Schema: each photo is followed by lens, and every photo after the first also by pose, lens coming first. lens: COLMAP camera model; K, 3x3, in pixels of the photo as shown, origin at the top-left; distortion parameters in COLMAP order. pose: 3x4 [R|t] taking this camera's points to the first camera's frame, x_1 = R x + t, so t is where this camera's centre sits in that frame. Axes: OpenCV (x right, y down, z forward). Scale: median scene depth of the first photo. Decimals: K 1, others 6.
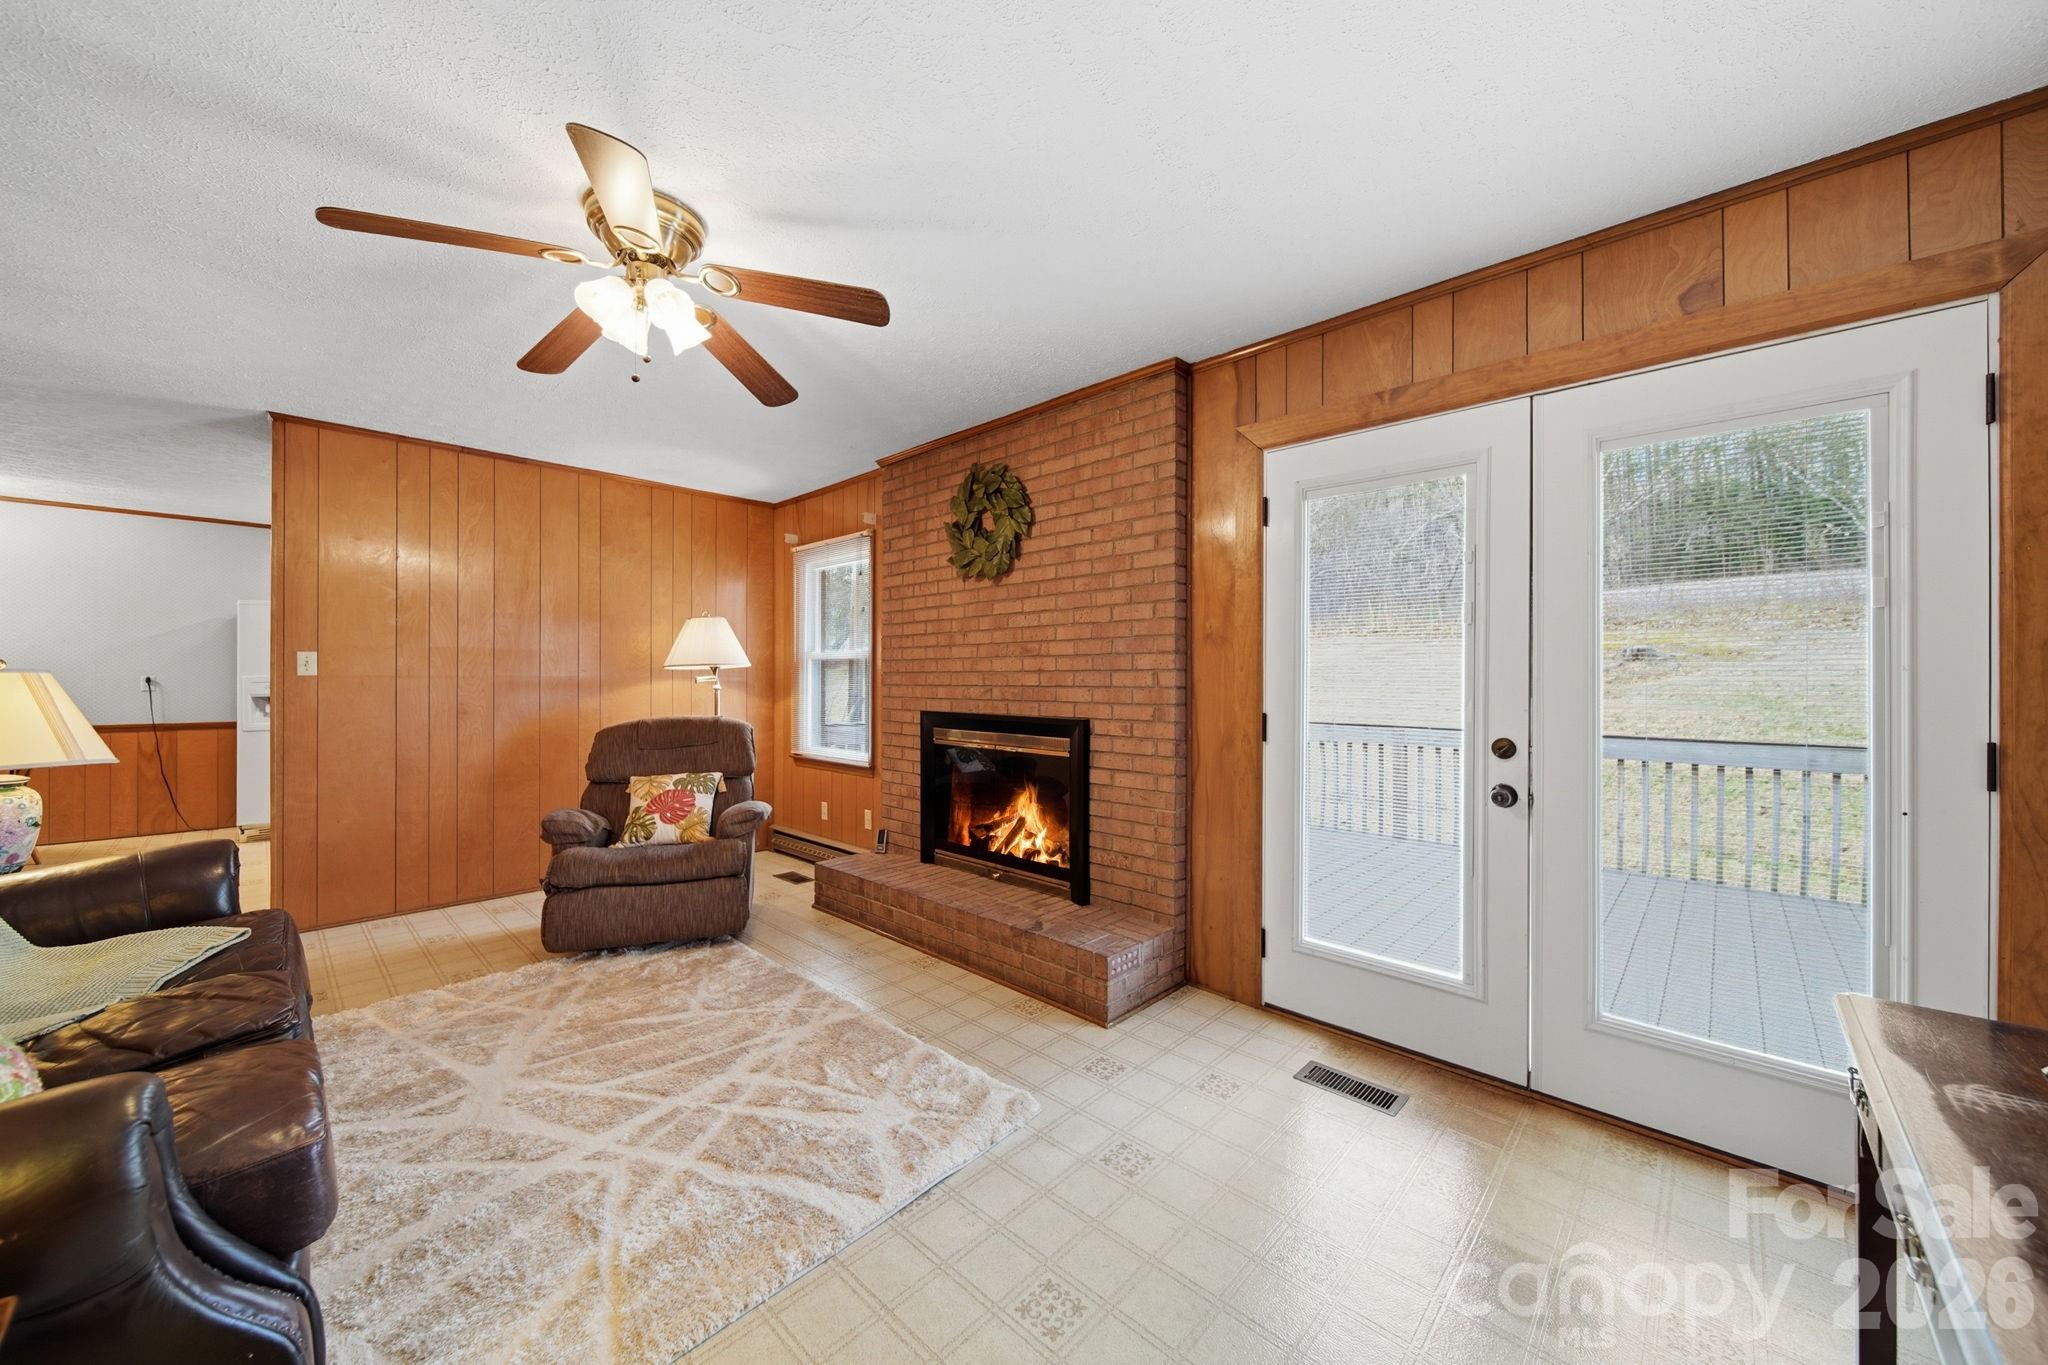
lens RADIAL K [[736.0, 0, 1017.7], [0, 736.0, 686.2], [0, 0, 1]] dist [0.000376, 0.000067]
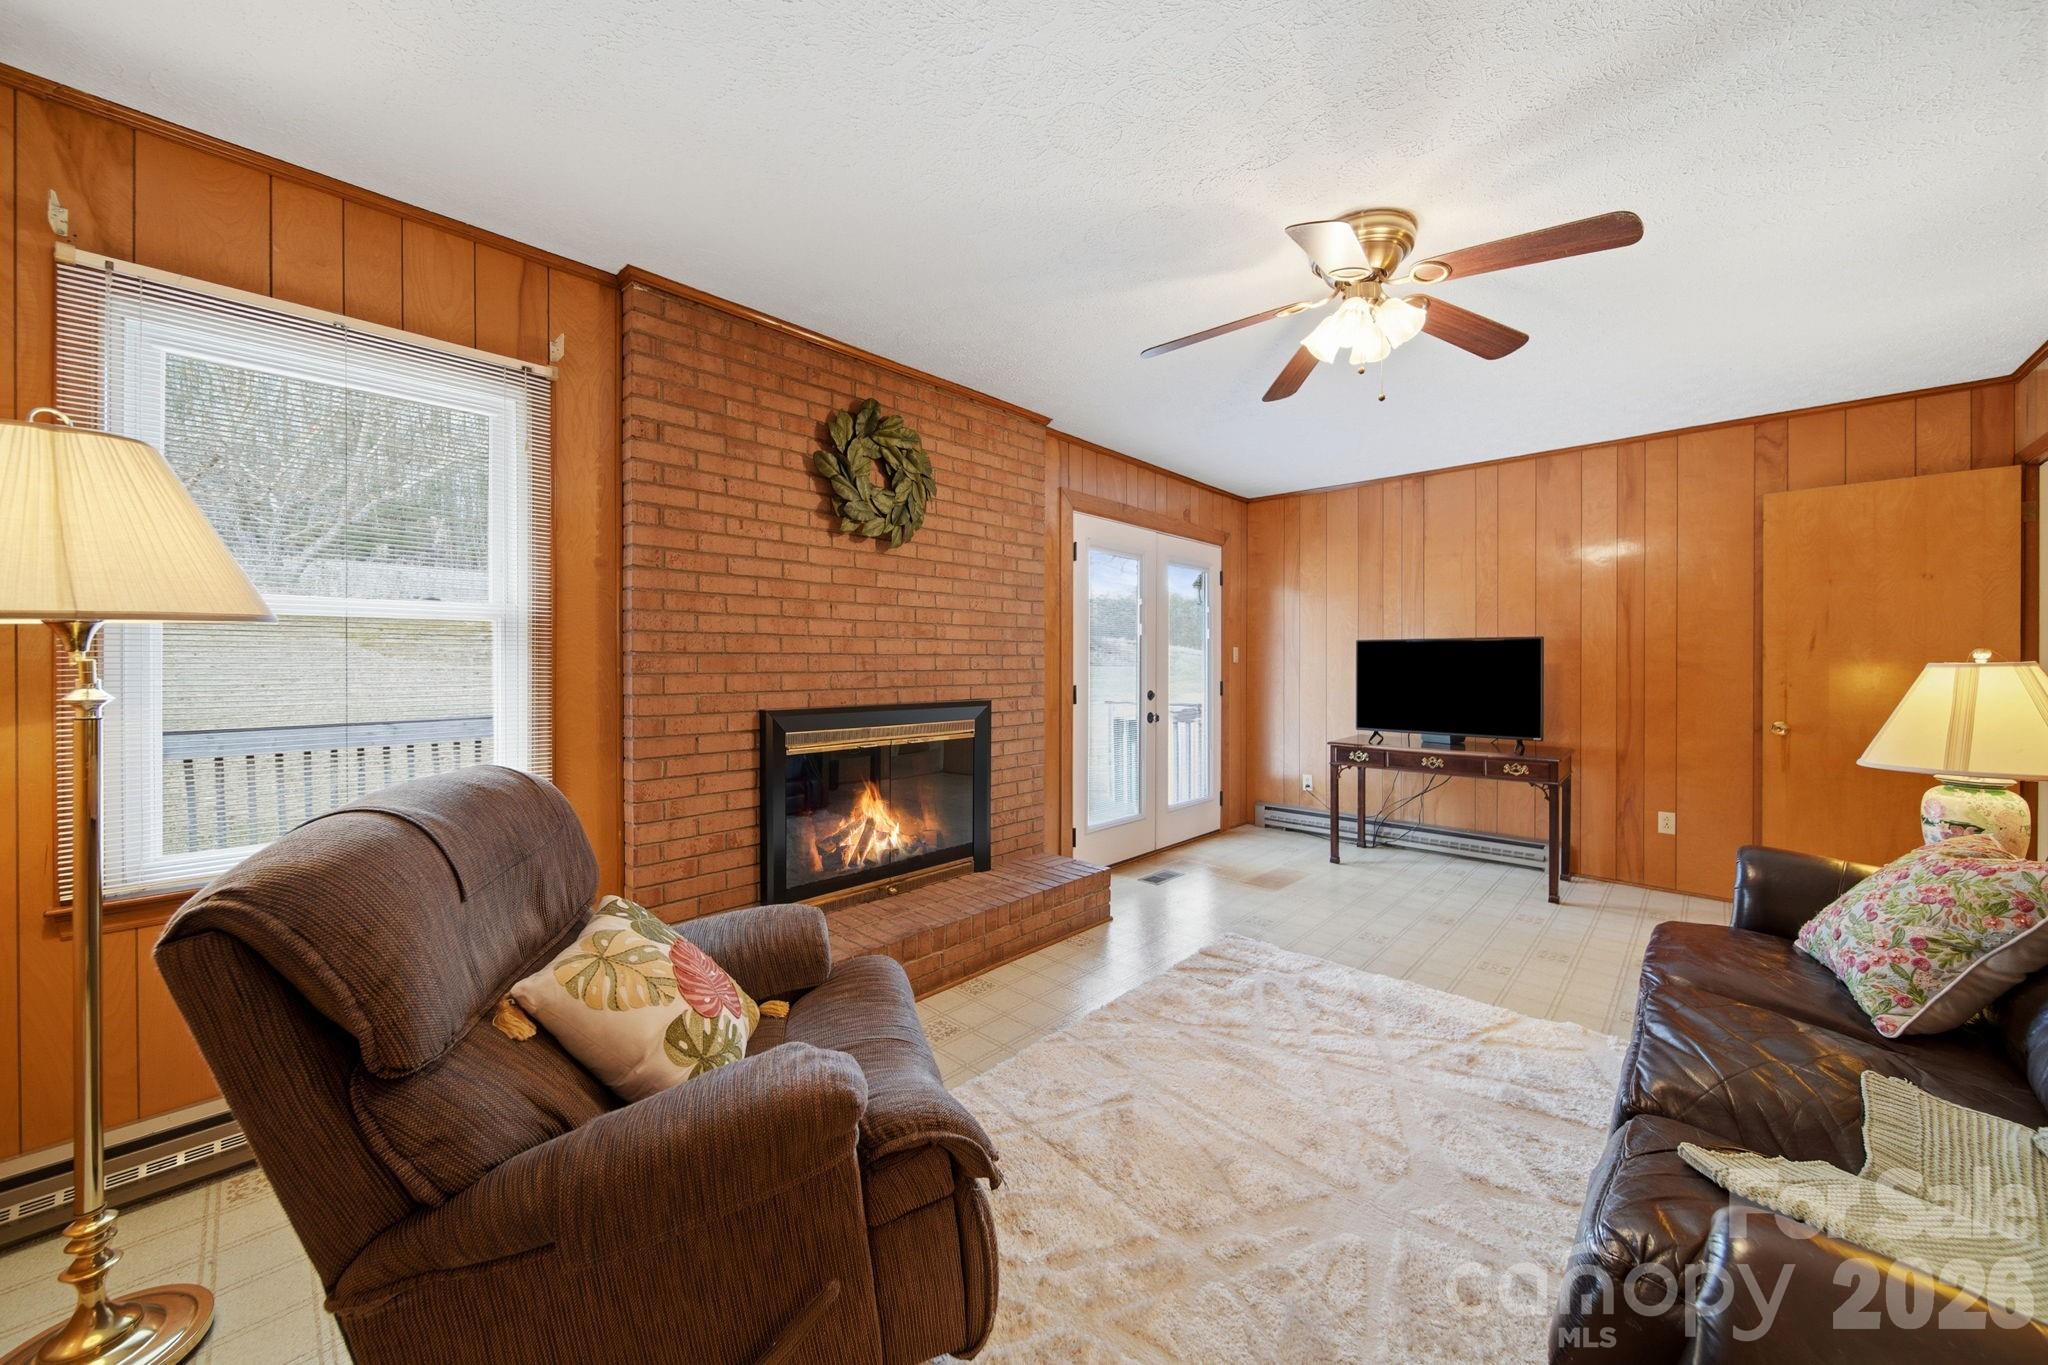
lens RADIAL K [[736.0, 0, 1017.7], [0, 736.0, 686.2], [0, 0, 1]] dist [0.000376, 0.000067]
pose [[-0.005716, -0.027971, 0.999592, -0.934339], [0.016118, 0.999476, 0.028060, -0.004653], [-0.999854, 0.016272, -0.005262, 0.896814]]
